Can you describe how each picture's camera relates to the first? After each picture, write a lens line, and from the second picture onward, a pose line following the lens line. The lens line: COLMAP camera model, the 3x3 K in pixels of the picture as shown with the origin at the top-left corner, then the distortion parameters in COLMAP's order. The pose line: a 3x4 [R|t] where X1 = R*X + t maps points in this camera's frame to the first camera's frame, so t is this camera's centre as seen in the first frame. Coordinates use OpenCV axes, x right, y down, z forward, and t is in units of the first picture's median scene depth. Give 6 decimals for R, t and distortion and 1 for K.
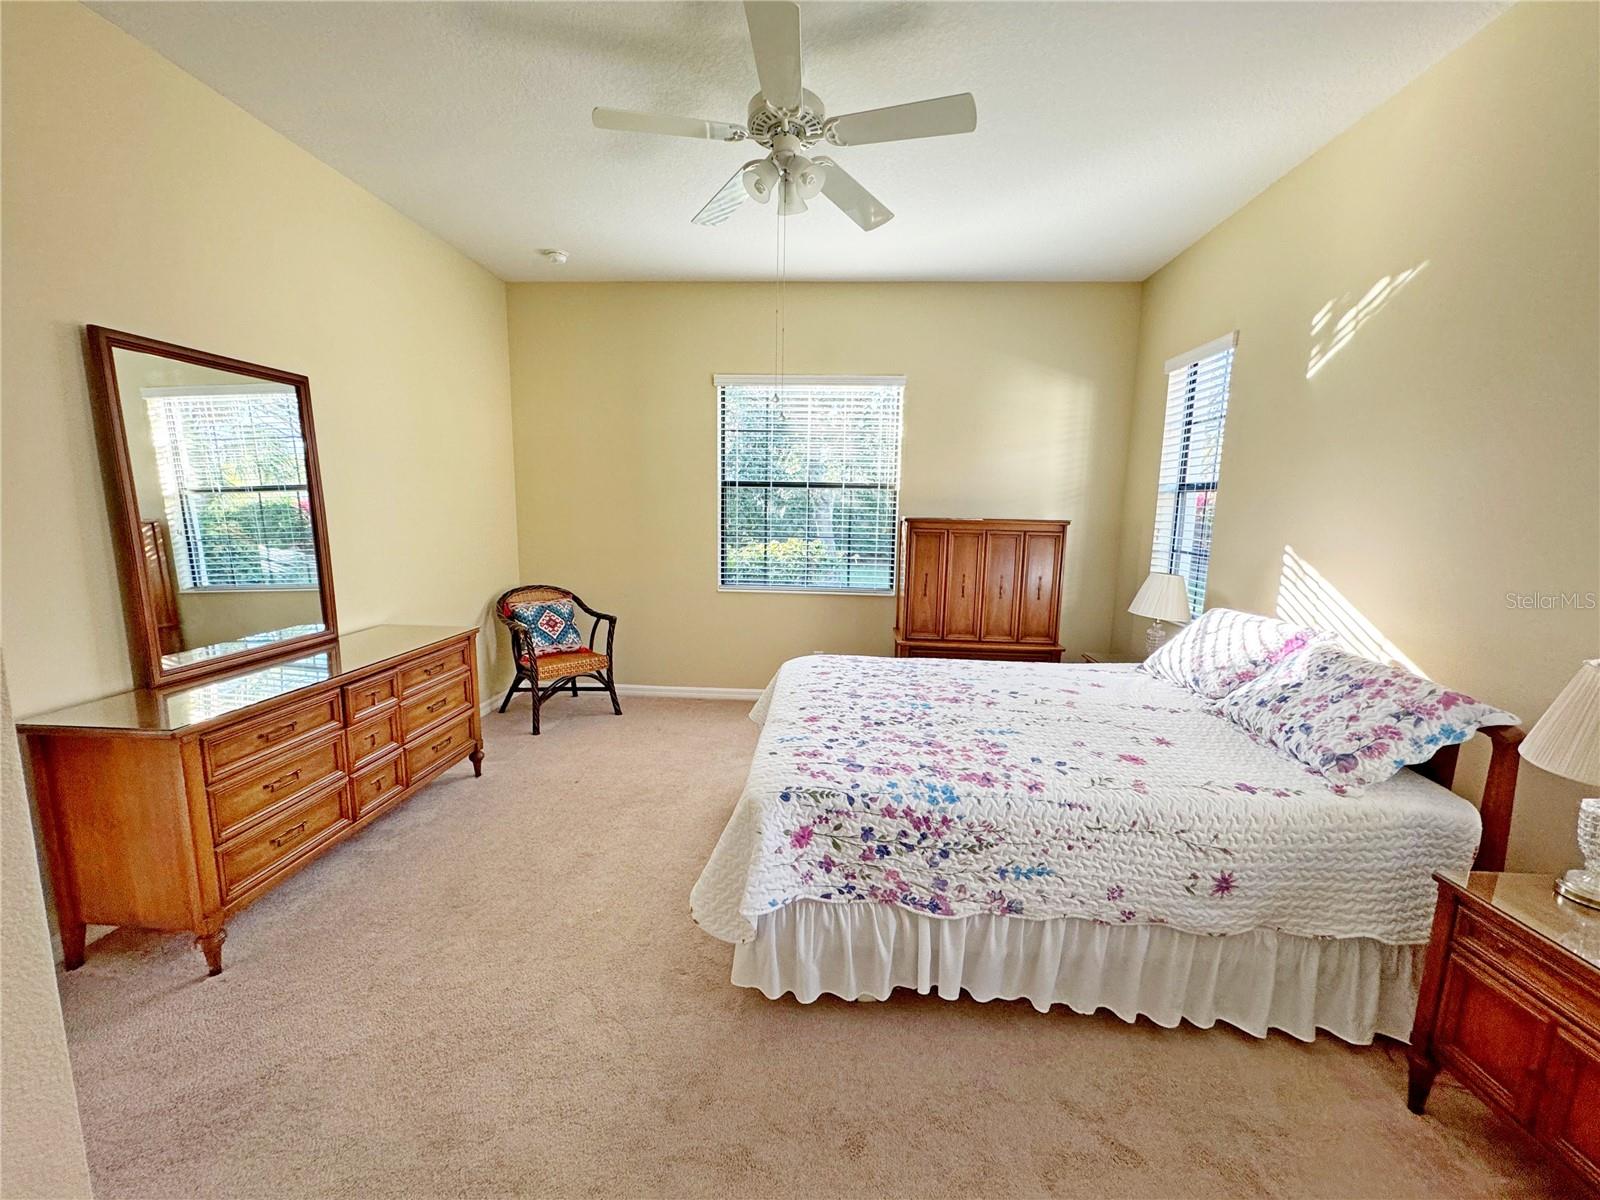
lens RADIAL K [[640.9, 0, 798.7], [0, 640.9, 600.5], [0, 0, 1]] dist [-0.026841, -0.000226]
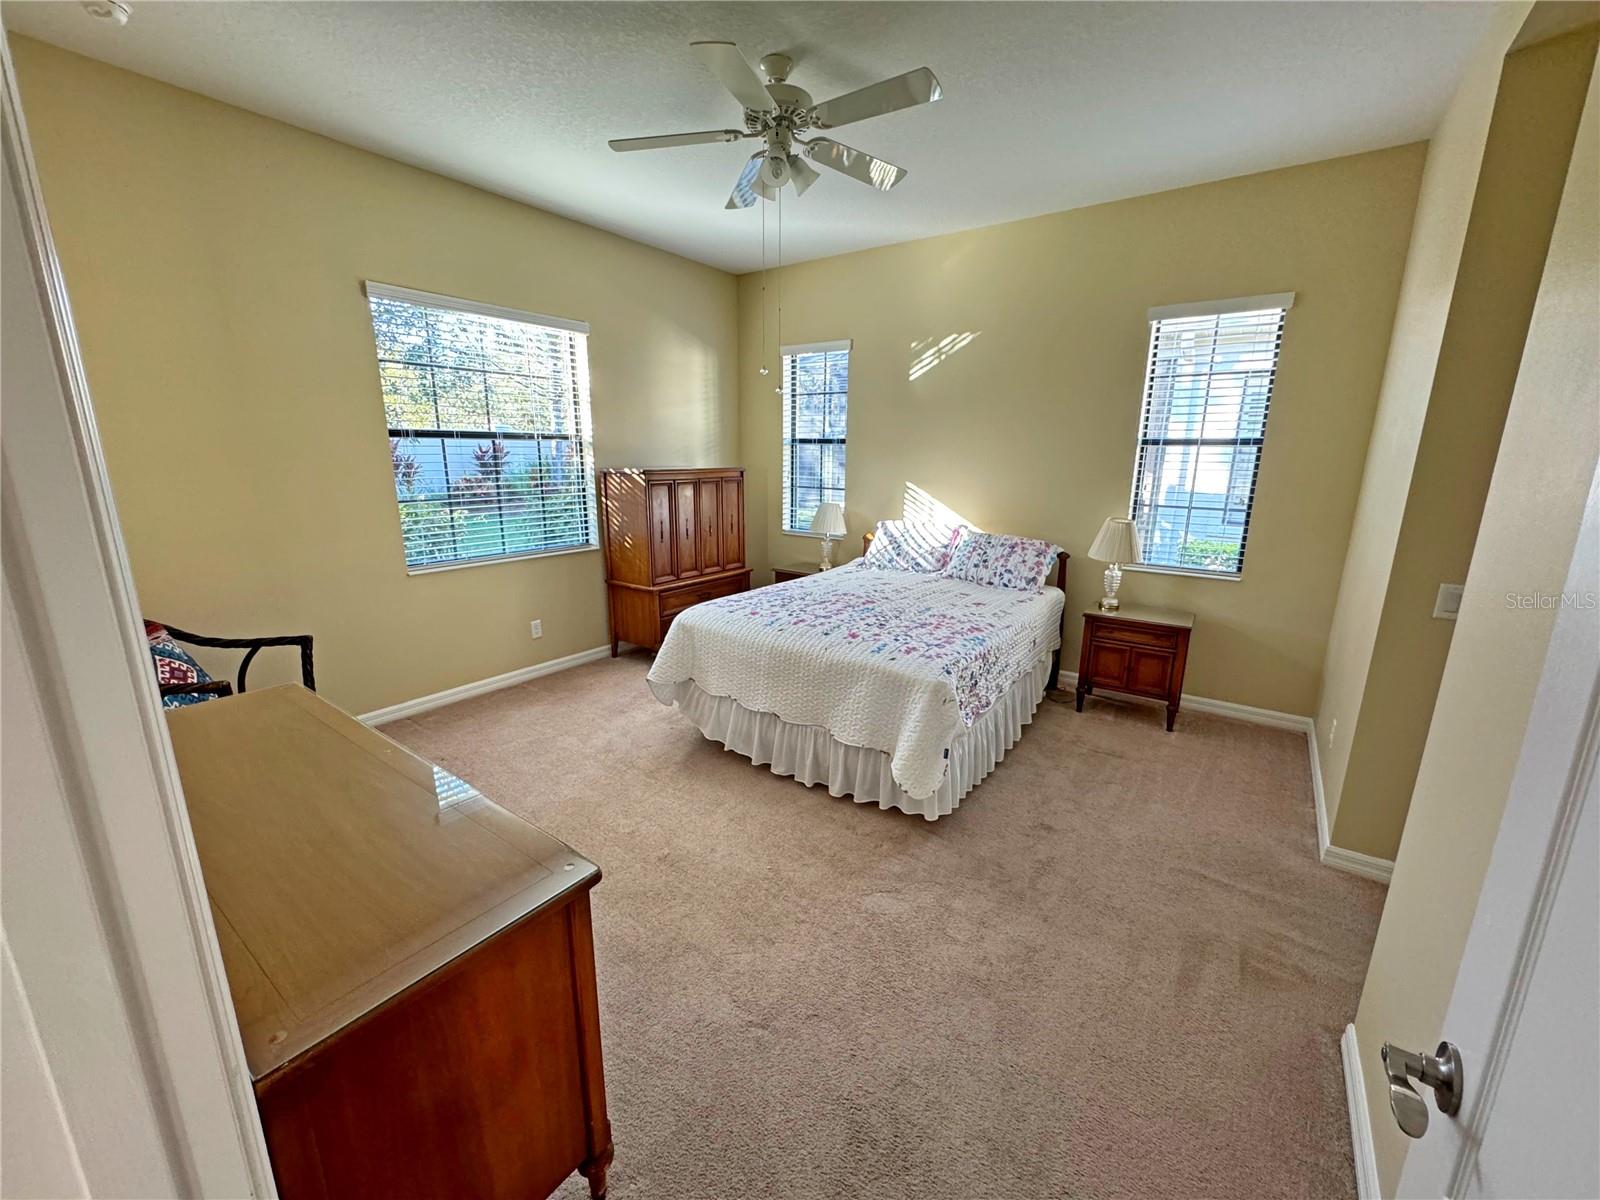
lens RADIAL K [[640.9, 0, 804.7], [0, 640.9, 609.6], [0, 0, 1]] dist [-0.026841, -0.000226]
pose [[0.507953, -0.215101, 0.834095, -1.087602], [0.123239, 0.976505, 0.176776, -0.103467], [-0.852523, 0.012999, 0.522528, 0.409482]]
